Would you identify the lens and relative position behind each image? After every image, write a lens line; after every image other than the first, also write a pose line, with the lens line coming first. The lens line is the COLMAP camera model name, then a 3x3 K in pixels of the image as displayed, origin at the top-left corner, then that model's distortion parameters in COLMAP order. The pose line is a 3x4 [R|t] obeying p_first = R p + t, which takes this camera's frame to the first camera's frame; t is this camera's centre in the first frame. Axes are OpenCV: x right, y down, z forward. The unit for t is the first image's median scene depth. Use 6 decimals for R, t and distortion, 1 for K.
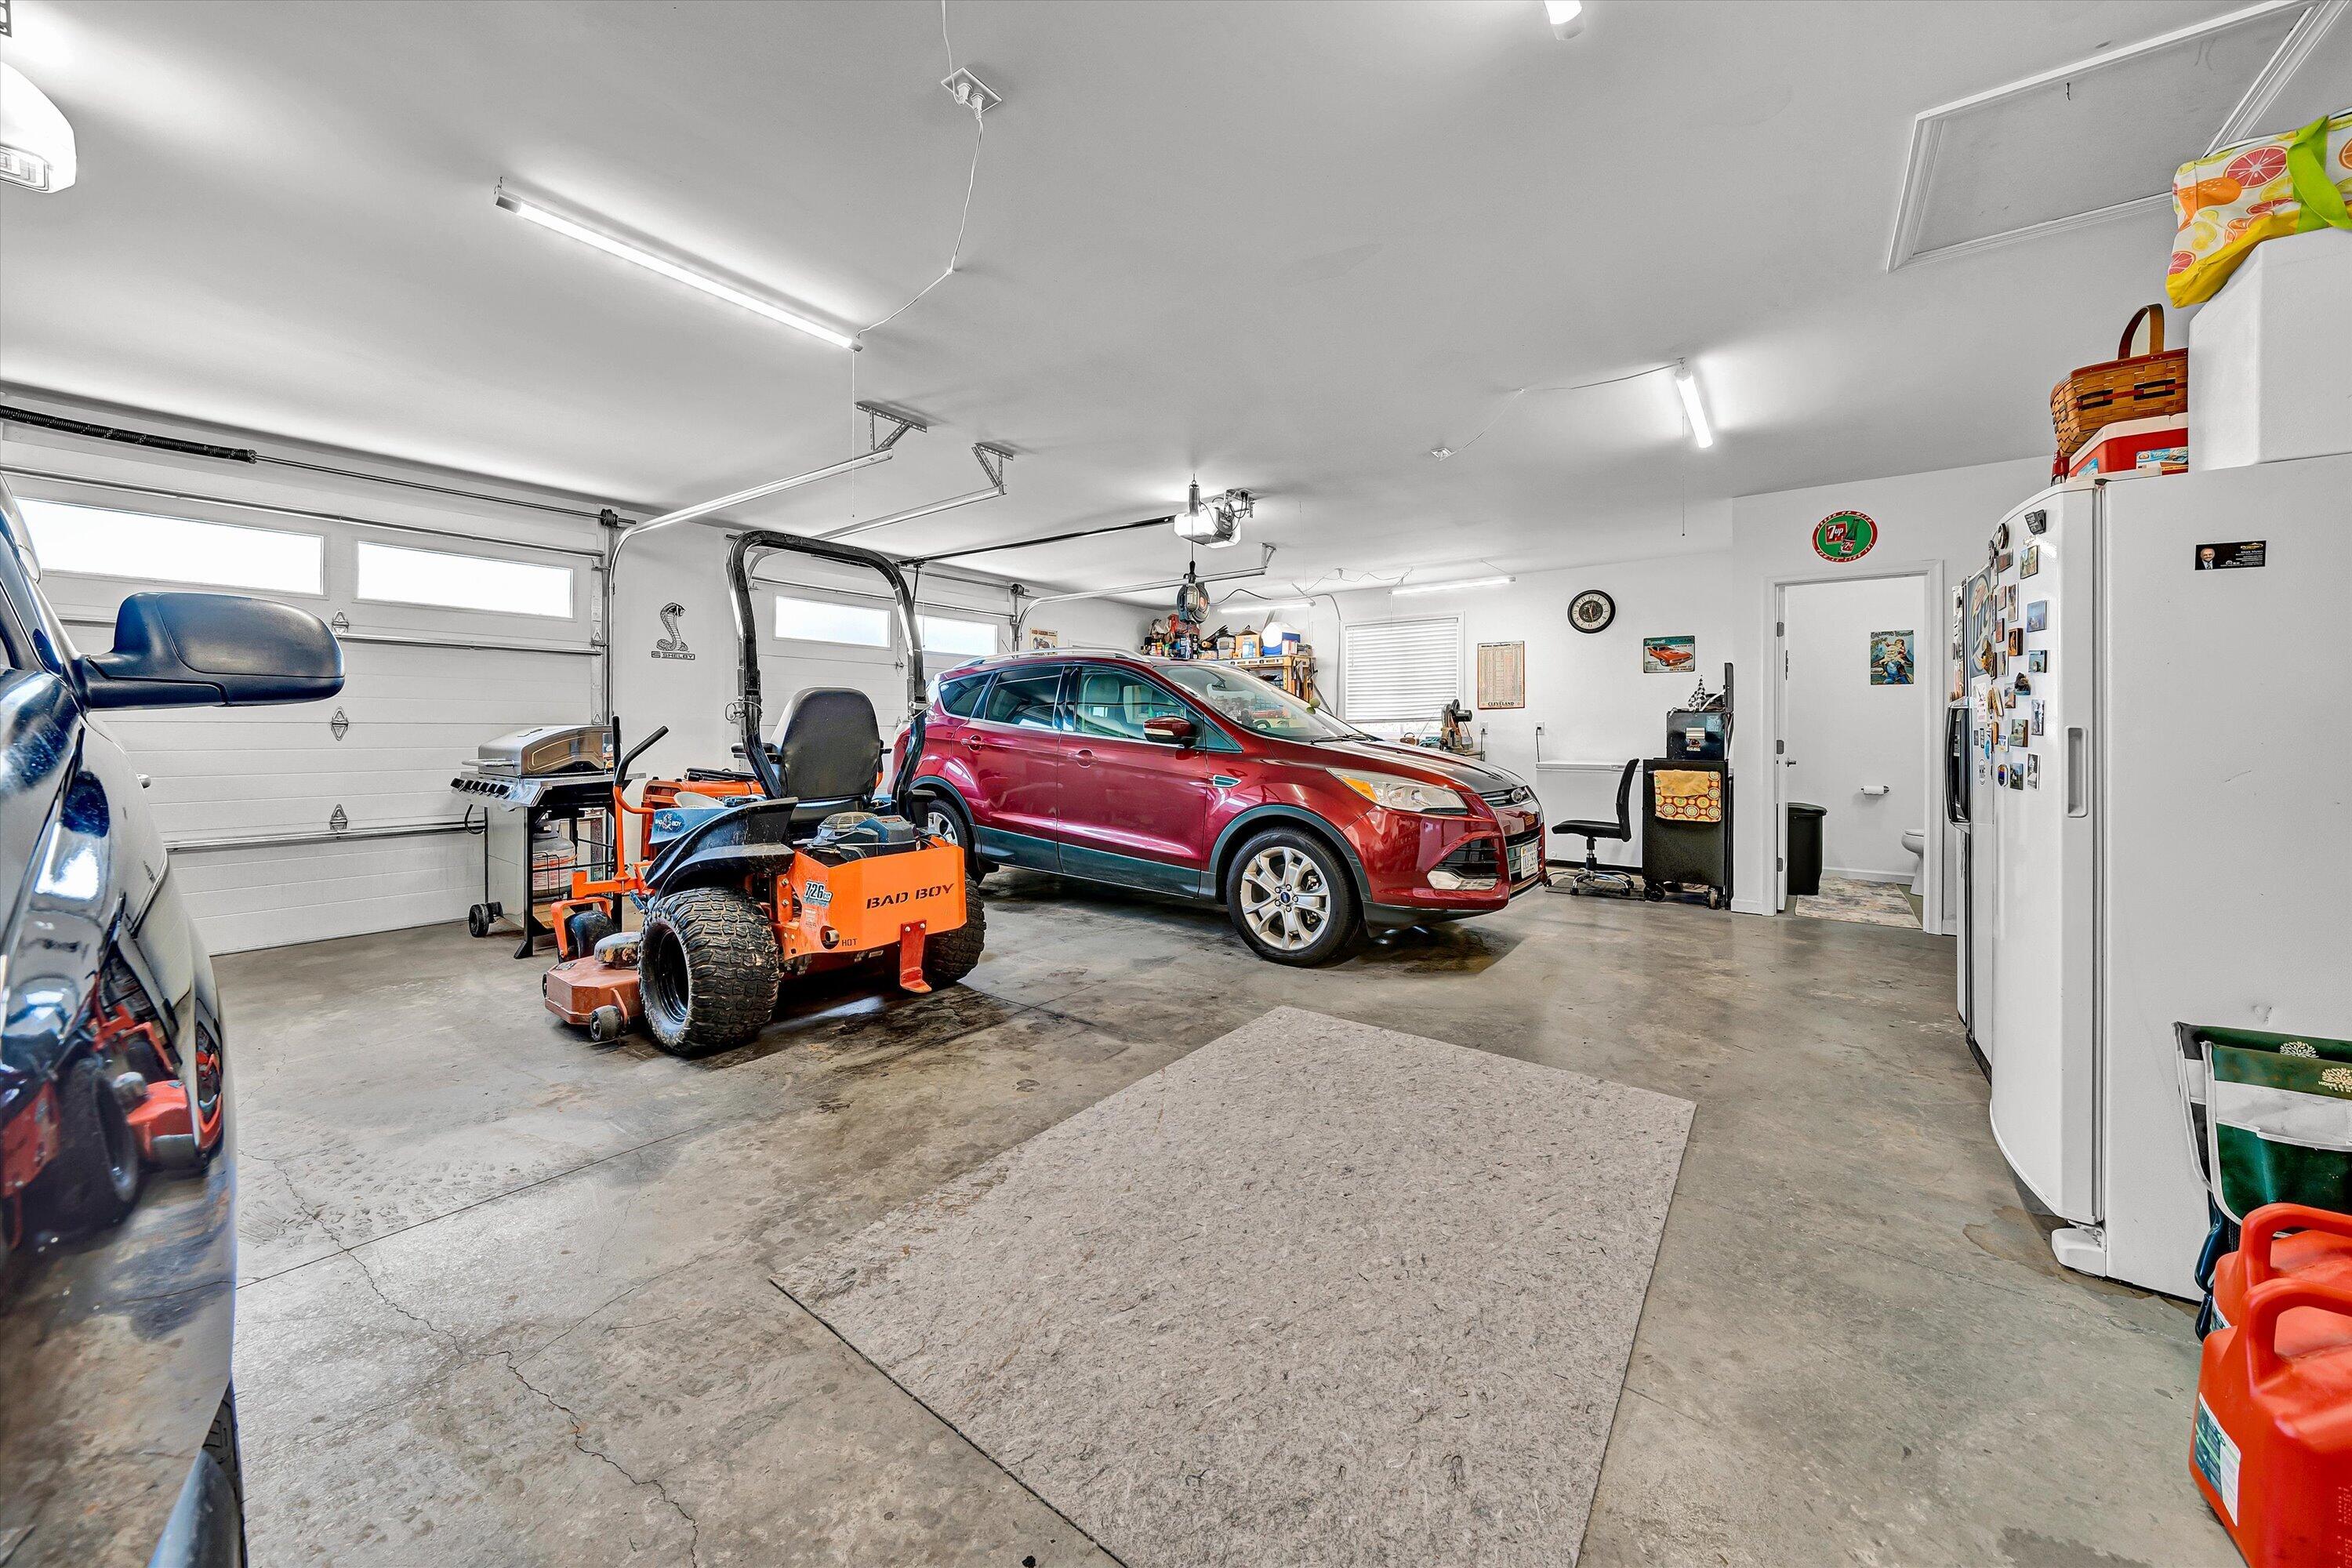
lens RADIAL K [[820.4, 0, 1167.2], [0, 820.4, 735.9], [0, 0, 1]] dist [-0.001389, -0.000148]
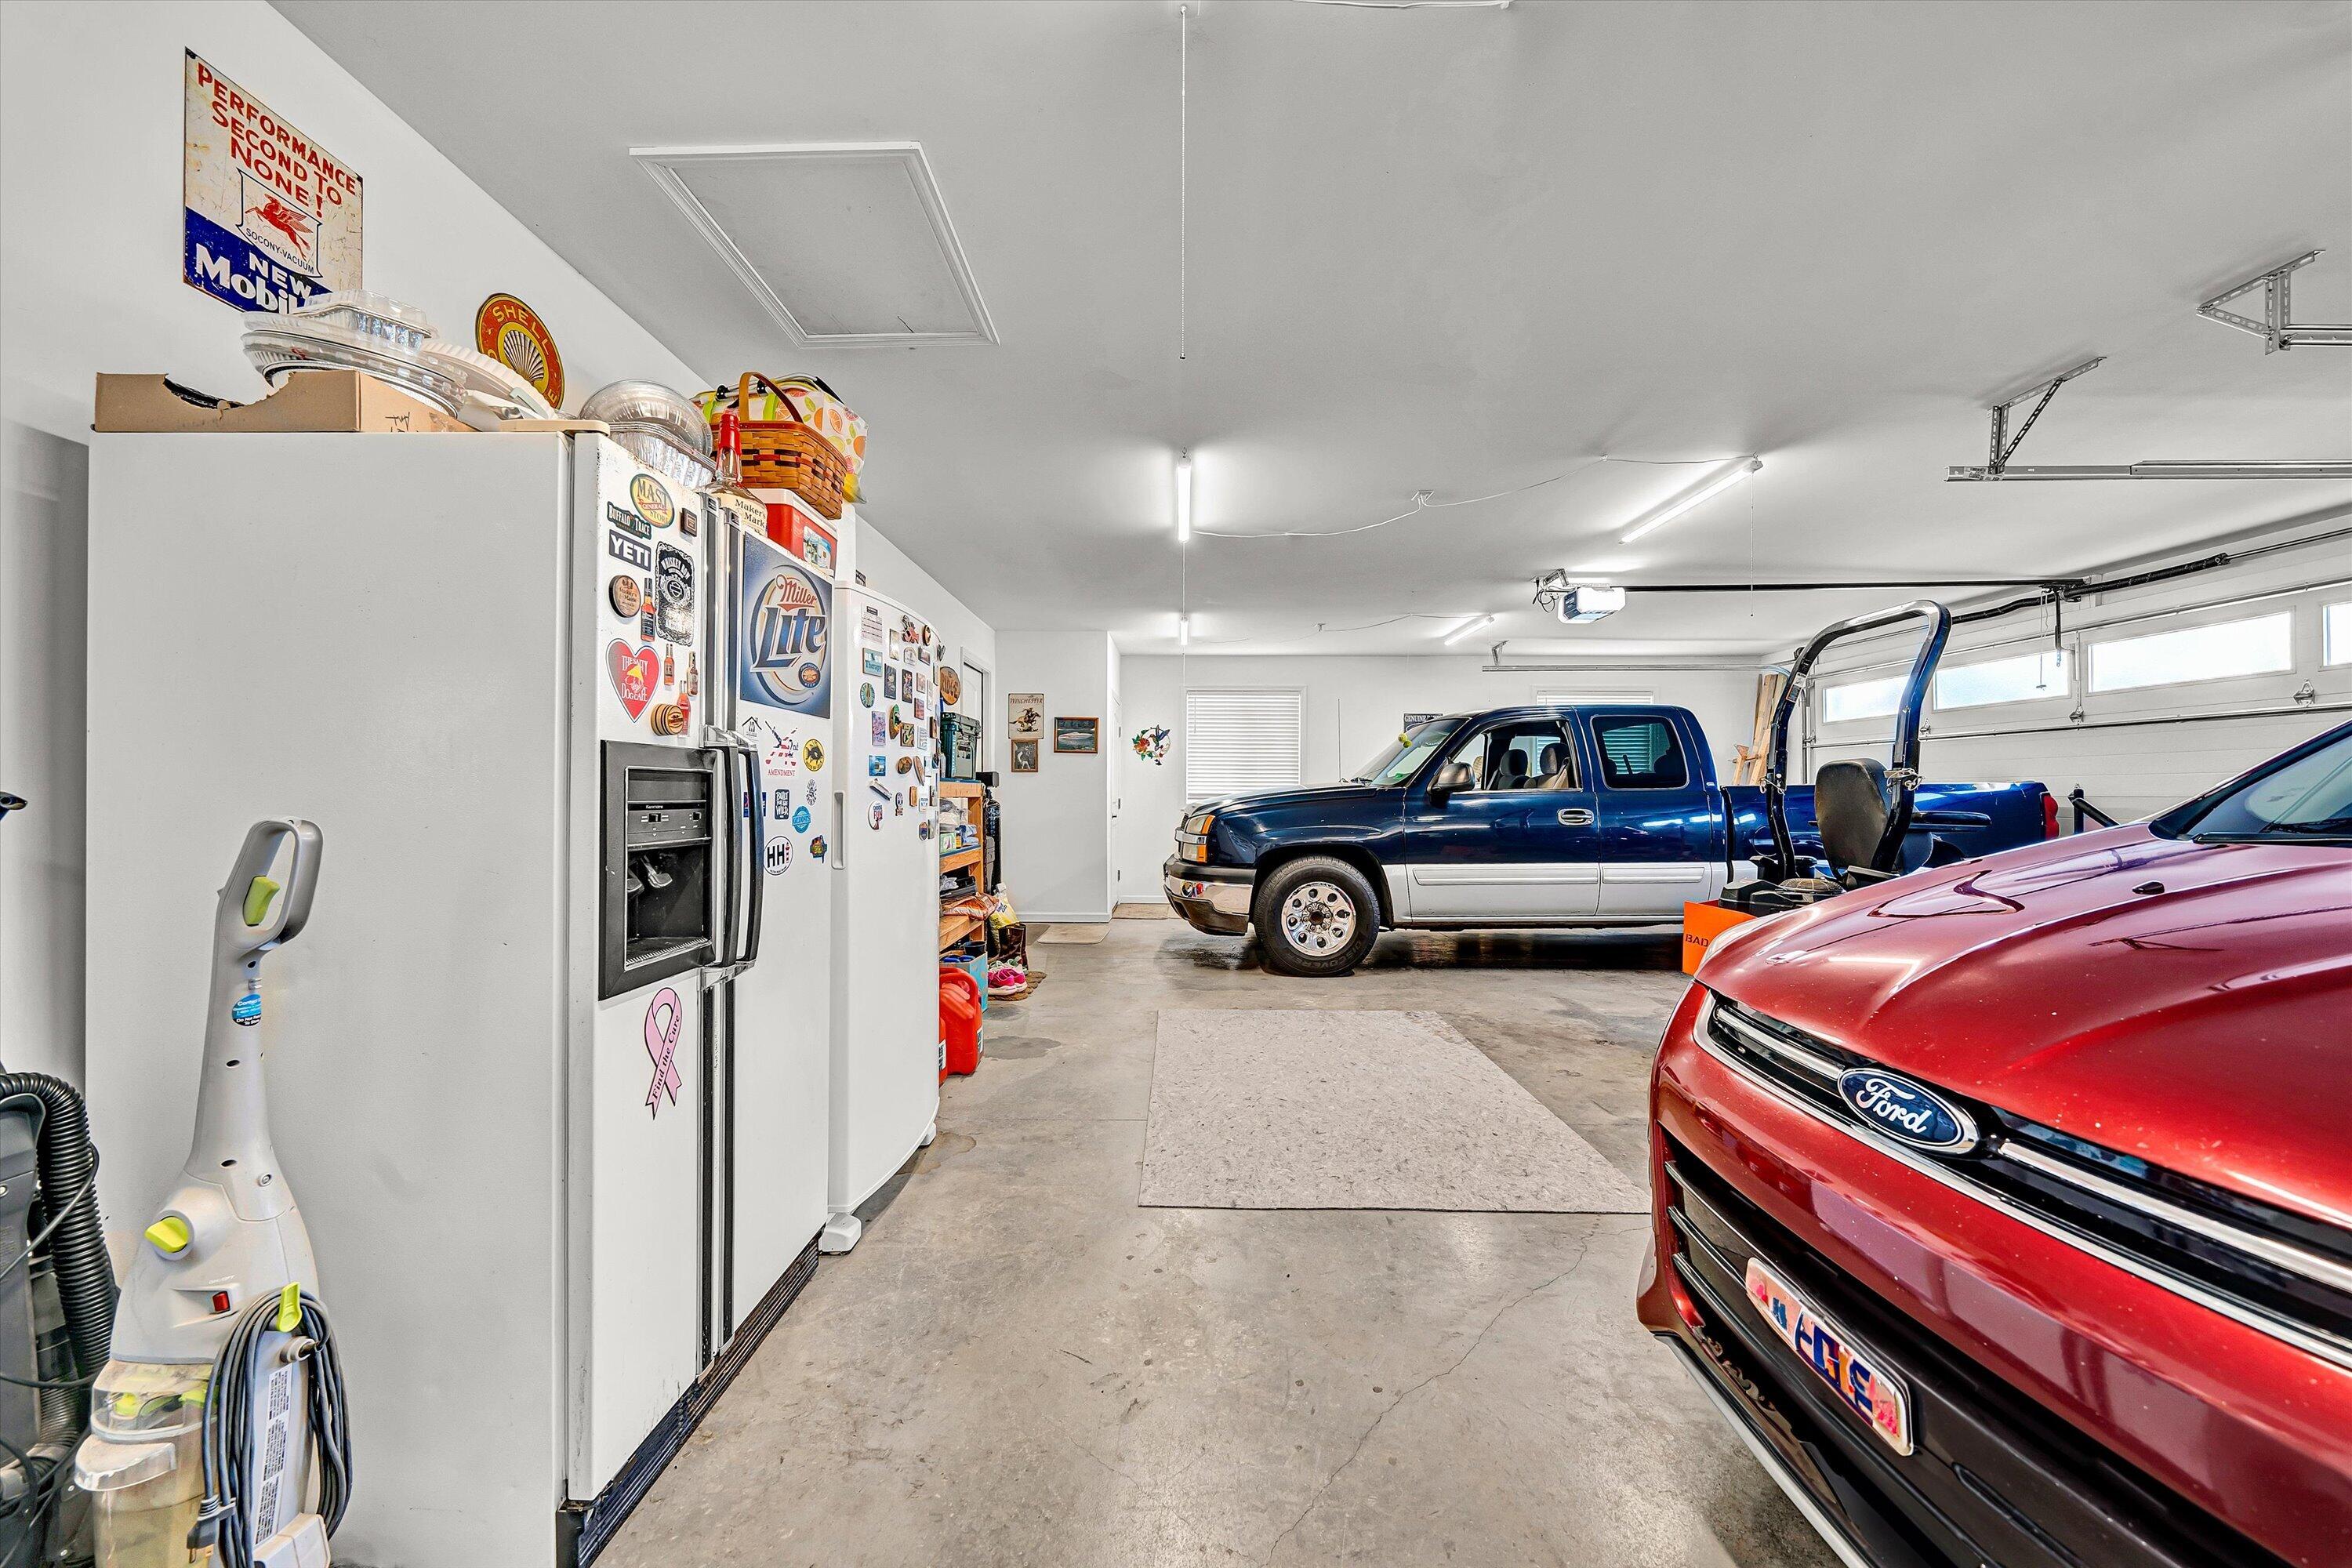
lens RADIAL K [[940.2, 0, 1156.4], [0, 940.2, 837.1], [0, 0, 1]] dist [-0.001077, -0.000074]
pose [[-0.815041, 0.014896, -0.579212, 1.201211], [-0.014520, 0.998830, 0.046120, -0.002827], [0.579222, 0.046000, -0.813871, 1.801254]]
